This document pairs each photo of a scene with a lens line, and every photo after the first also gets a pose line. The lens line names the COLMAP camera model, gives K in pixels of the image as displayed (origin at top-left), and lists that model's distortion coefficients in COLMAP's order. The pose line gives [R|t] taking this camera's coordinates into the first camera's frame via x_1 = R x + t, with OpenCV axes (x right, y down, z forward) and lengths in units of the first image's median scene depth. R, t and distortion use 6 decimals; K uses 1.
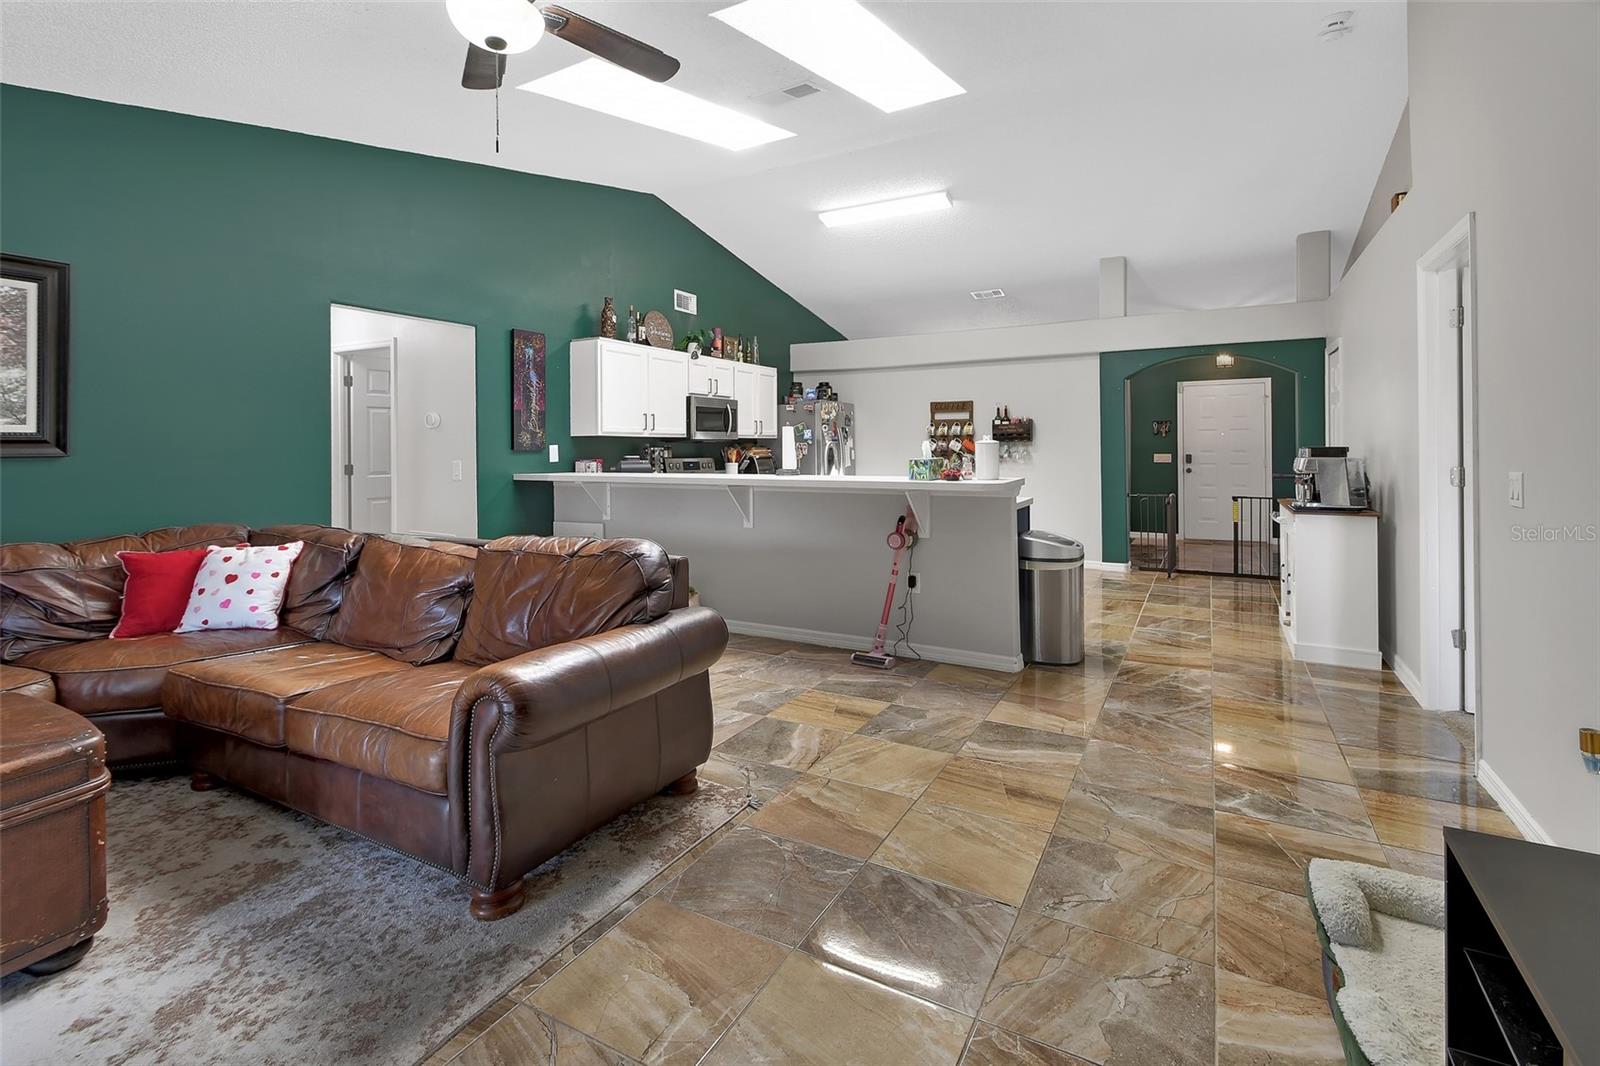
lens RADIAL K [[750.9, 0, 770.6], [0, 750.9, 460.0], [0, 0, 1]] dist [0.008629, -0.005592]
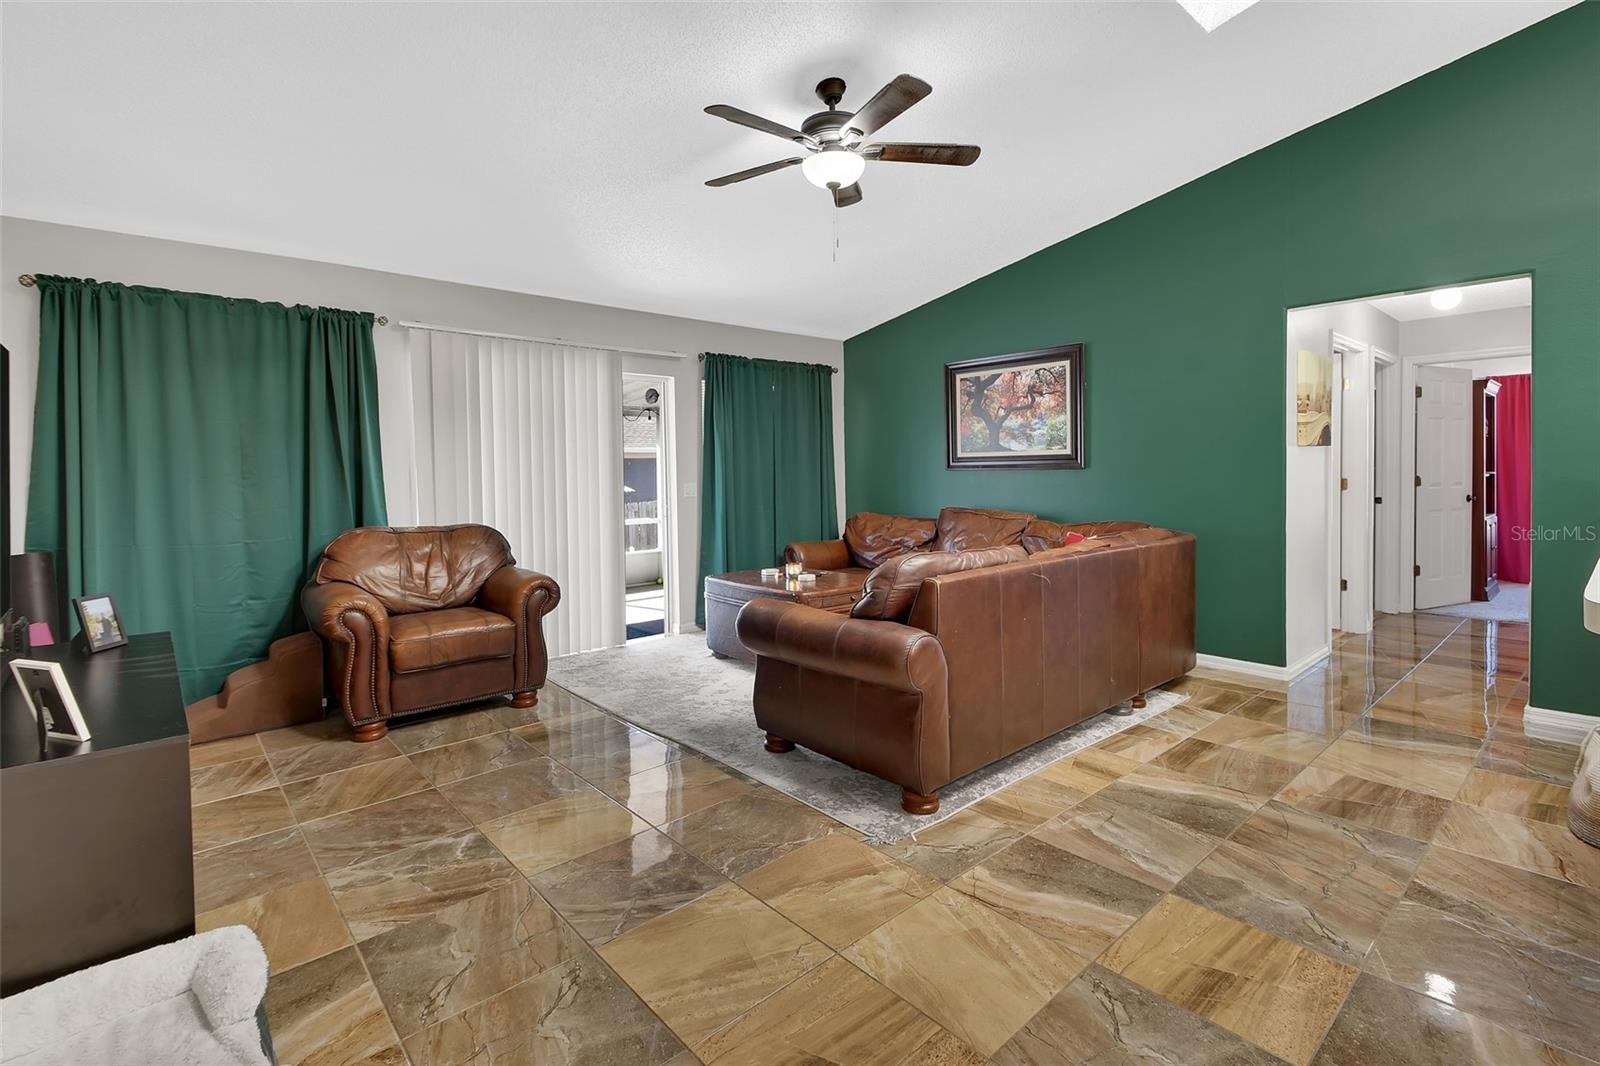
lens RADIAL K [[750.9, 0, 812.1], [0, 750.9, 481.9], [0, 0, 1]] dist [0.008629, -0.005592]
pose [[-0.314001, 0.021995, -0.949168, 0.387460], [0.002518, 0.999747, 0.022334, -0.007431], [0.949419, 0.004623, -0.313977, 0.529823]]
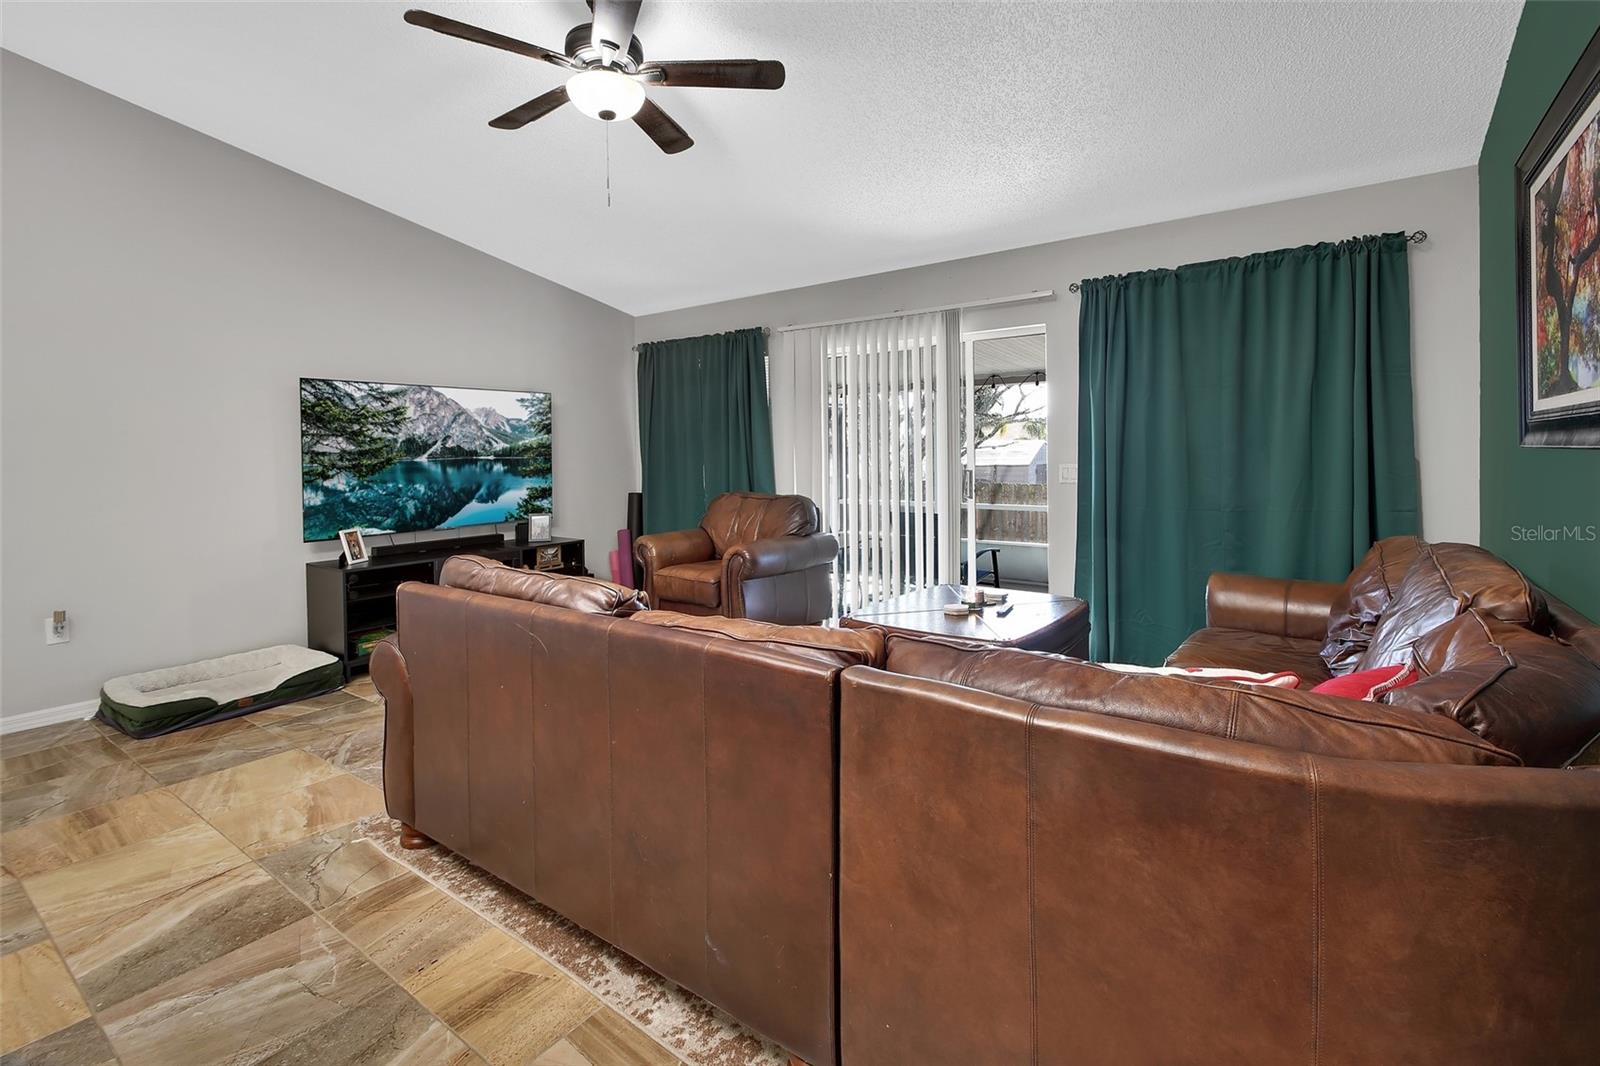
lens RADIAL K [[750.9, 0, 768.6], [0, 750.9, 456.3], [0, 0, 1]] dist [0.008629, -0.005592]
pose [[-0.989942, 0.012398, 0.140927, -0.295989], [0.015767, 0.999615, 0.022814, -0.013148], [-0.140590, 0.024807, -0.989757, 0.816529]]
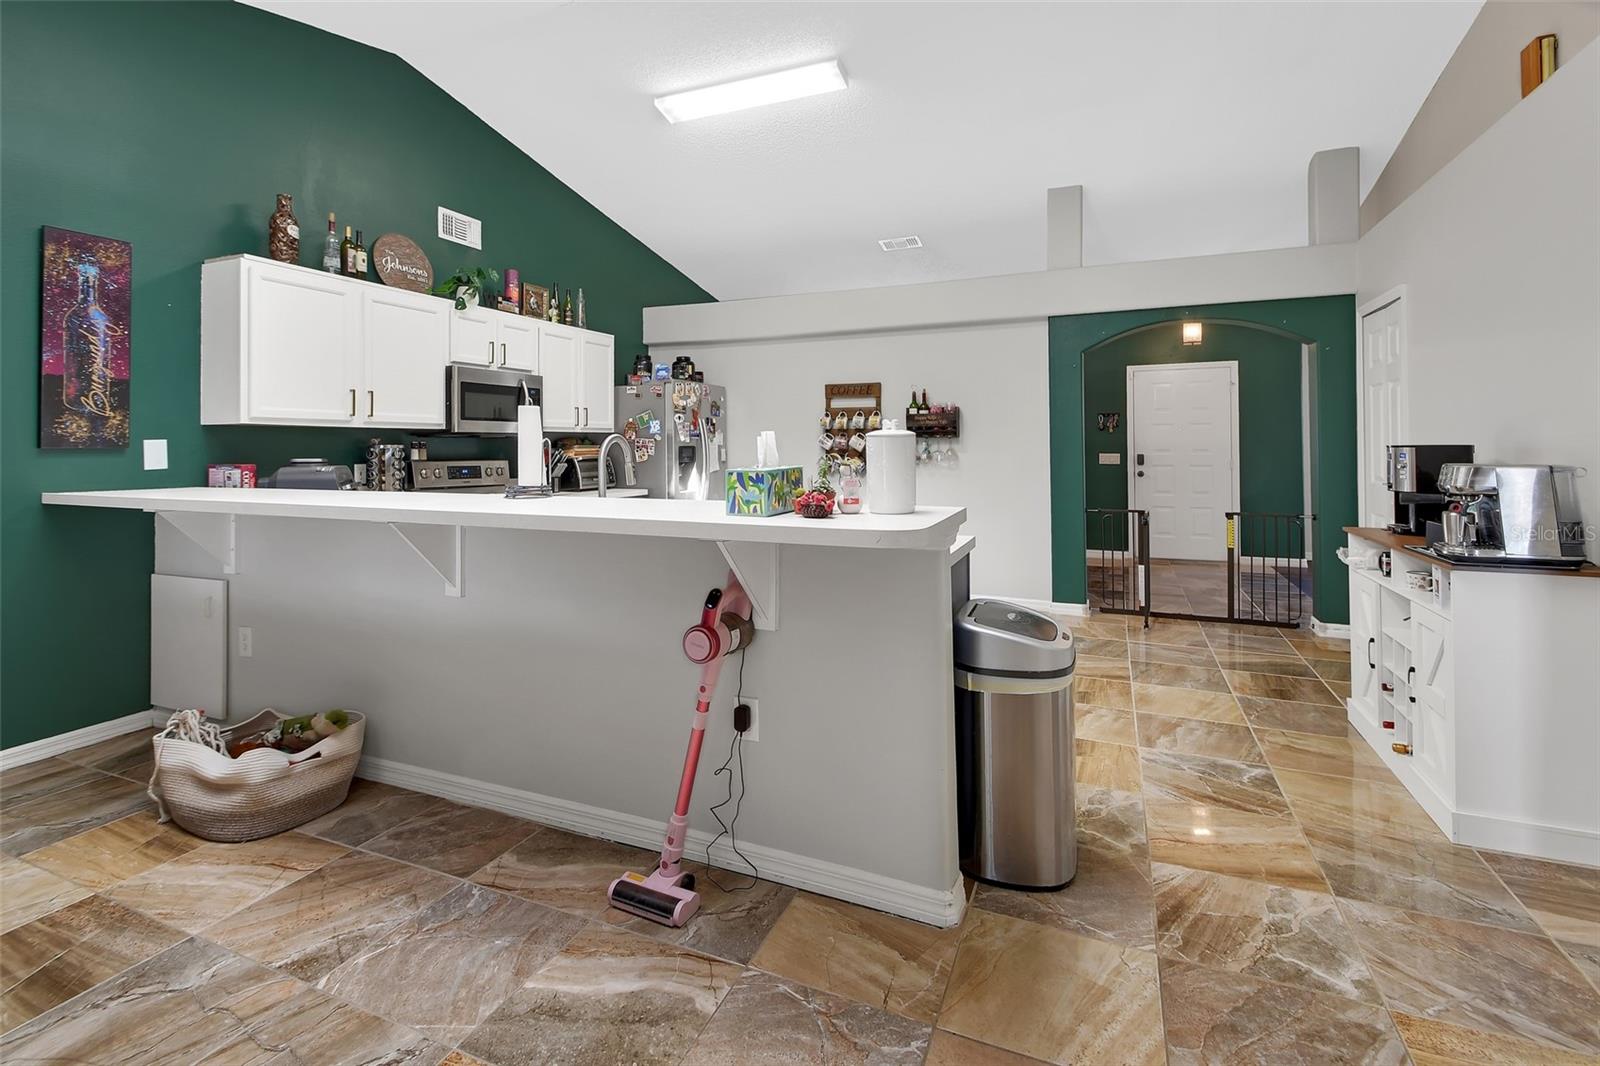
lens RADIAL K [[750.9, 0, 761.7], [0, 750.9, 458.9], [0, 0, 1]] dist [0.008629, -0.005592]
pose [[0.995575, -0.000188, 0.093970, 0.114890], [0.000009, 0.999998, 0.001904, -0.006405], [-0.093970, -0.001895, 0.995573, 0.378277]]
